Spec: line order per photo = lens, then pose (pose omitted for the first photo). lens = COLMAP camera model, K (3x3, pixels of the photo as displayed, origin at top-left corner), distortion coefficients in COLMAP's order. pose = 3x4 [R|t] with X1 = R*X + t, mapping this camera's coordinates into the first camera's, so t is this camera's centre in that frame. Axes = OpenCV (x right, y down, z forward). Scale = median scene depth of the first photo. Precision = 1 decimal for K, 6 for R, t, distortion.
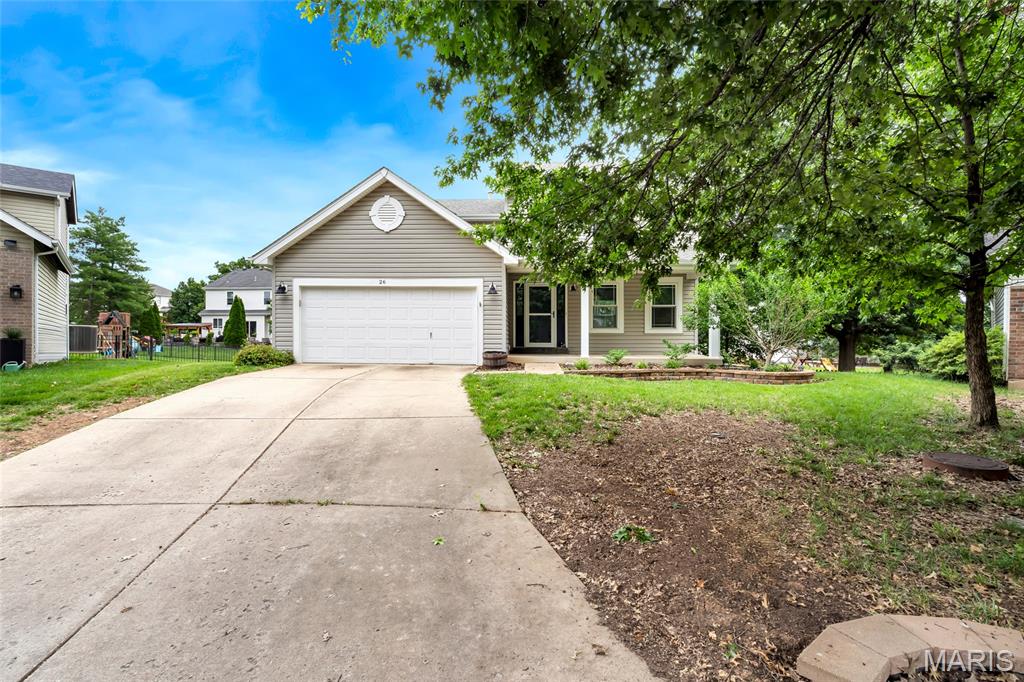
lens RADIAL K [[472.8, 0, 509.3], [0, 472.8, 342.8], [0, 0, 1]] dist [-0.002475, 0.000633]
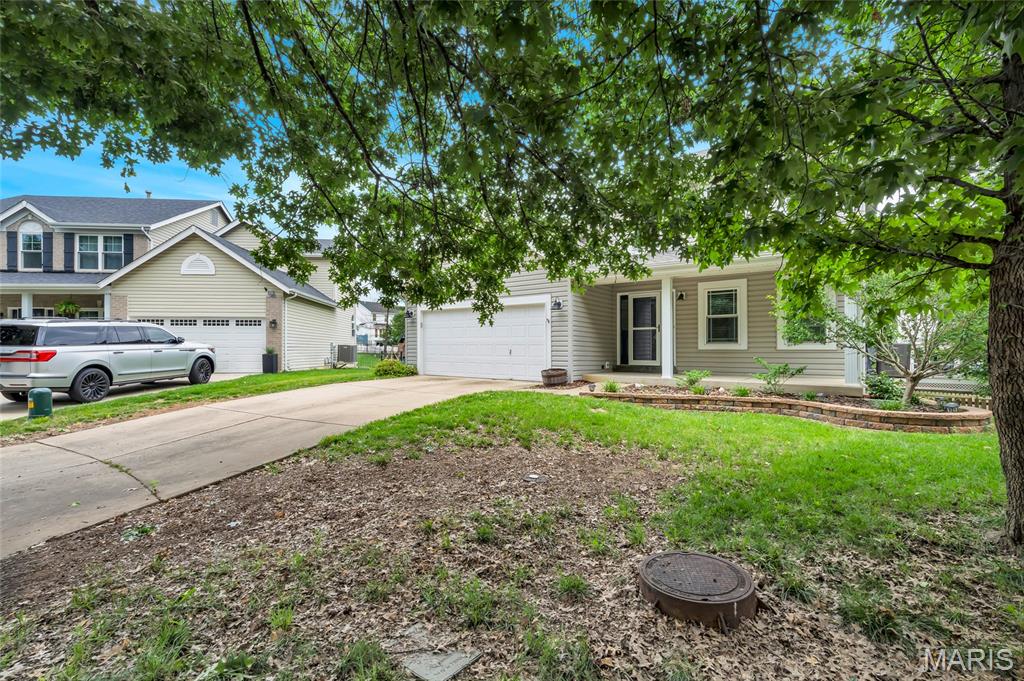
lens RADIAL K [[472.8, 0, 509.3], [0, 472.8, 342.3], [0, 0, 1]] dist [-0.002475, 0.000633]
pose [[0.815741, -0.011161, -0.578309, 0.433925], [-0.007557, 0.999523, -0.029949, -0.006261], [0.578367, 0.028801, 0.815268, 0.151840]]
